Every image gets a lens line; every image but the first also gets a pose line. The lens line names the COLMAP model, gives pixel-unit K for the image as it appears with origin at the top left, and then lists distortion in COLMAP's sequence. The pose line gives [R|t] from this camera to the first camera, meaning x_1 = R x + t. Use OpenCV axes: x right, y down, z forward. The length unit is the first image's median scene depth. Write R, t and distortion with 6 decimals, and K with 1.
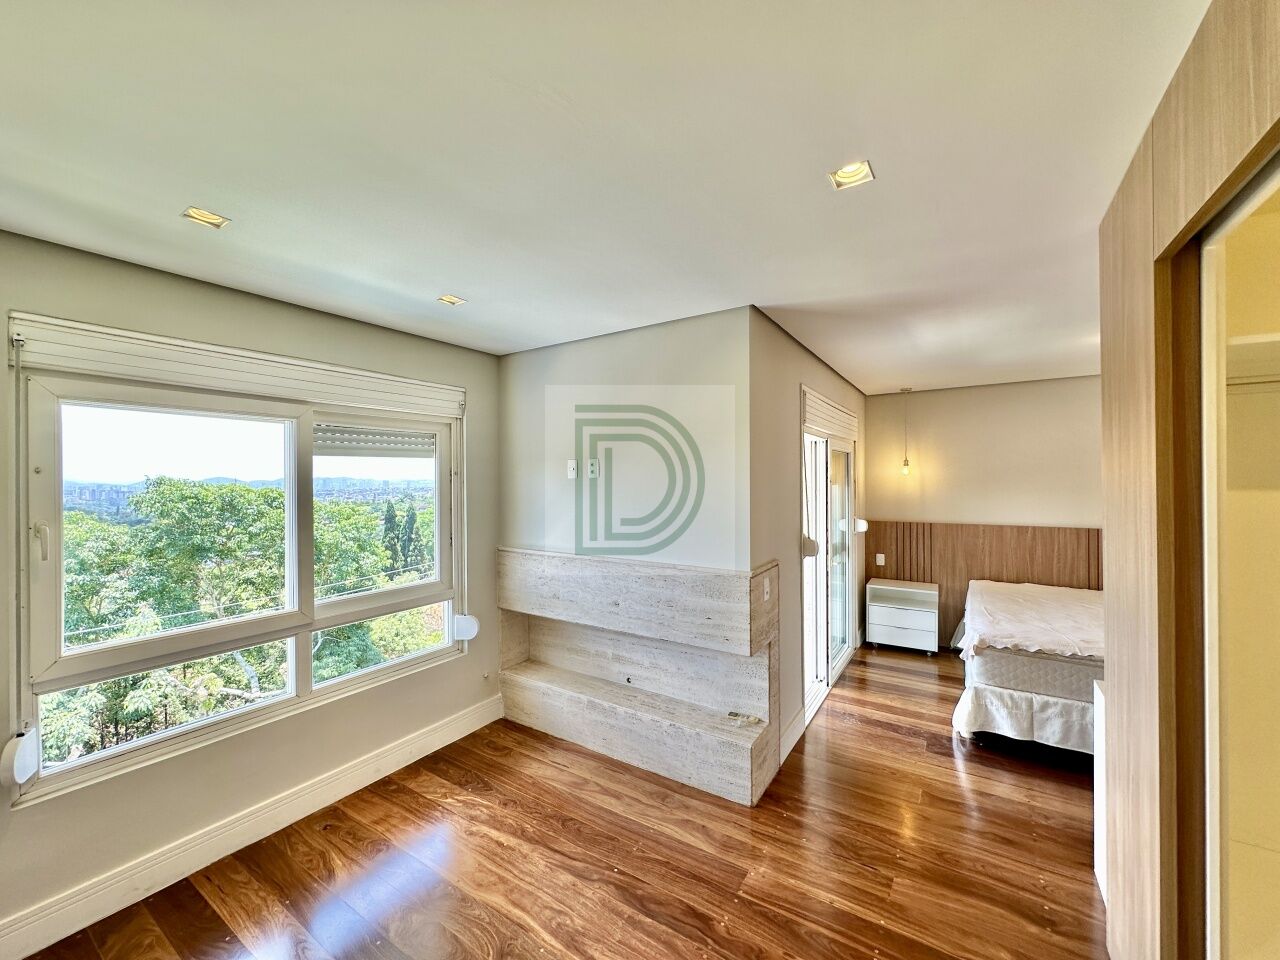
lens RADIAL K [[511.6, 0, 639.5], [0, 511.6, 479.4], [0, 0, 1]] dist [-0.001100, -0.000229]
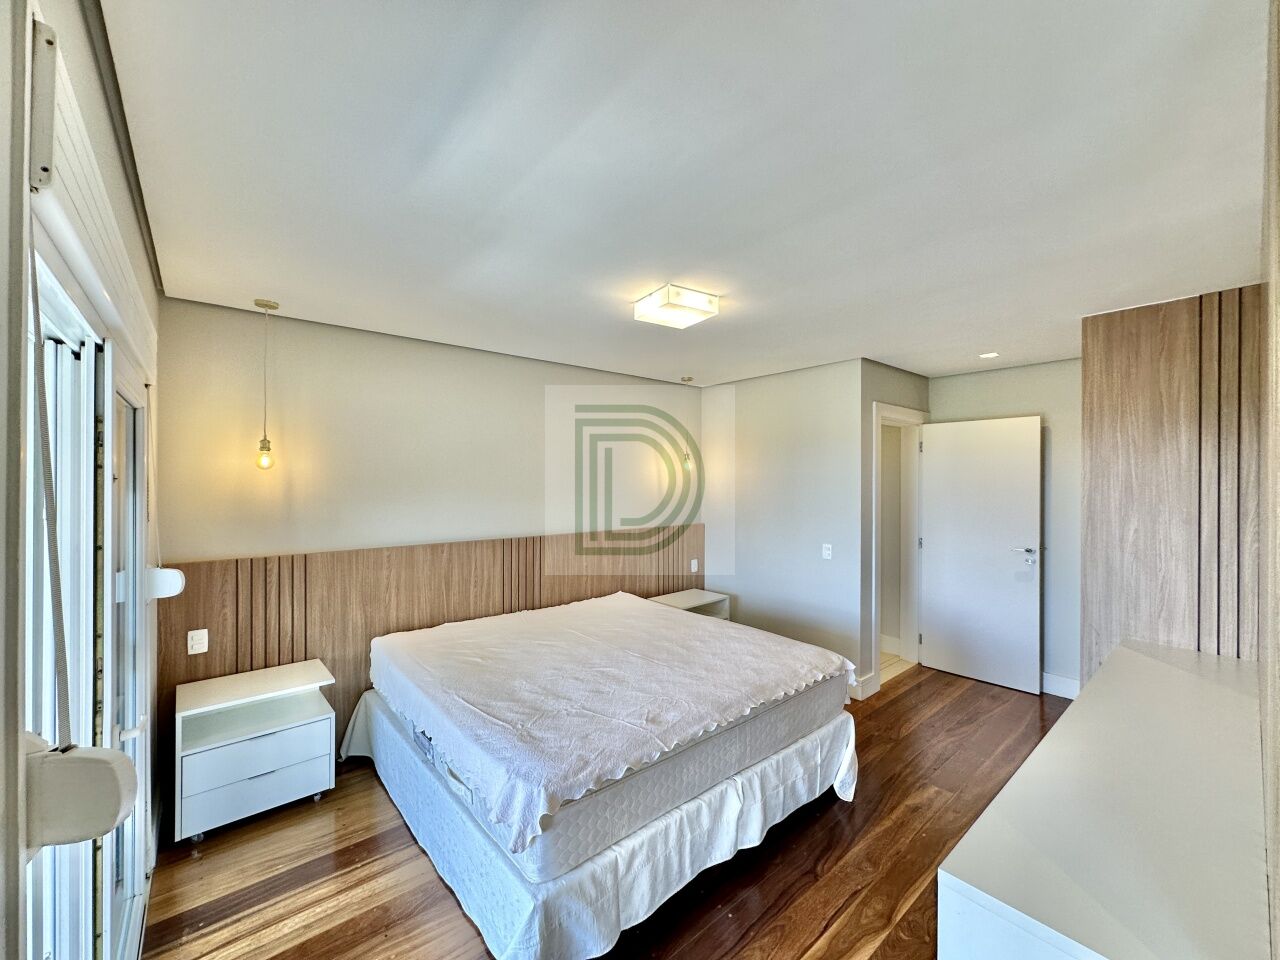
lens RADIAL K [[511.6, 0, 636.9], [0, 511.6, 478.0], [0, 0, 1]] dist [-0.001100, -0.000229]
pose [[0.288289, 0.009821, 0.957493, 0.133656], [-0.005102, 0.999949, -0.008720, 0.003814], [-0.957530, -0.002371, 0.288324, 0.492510]]
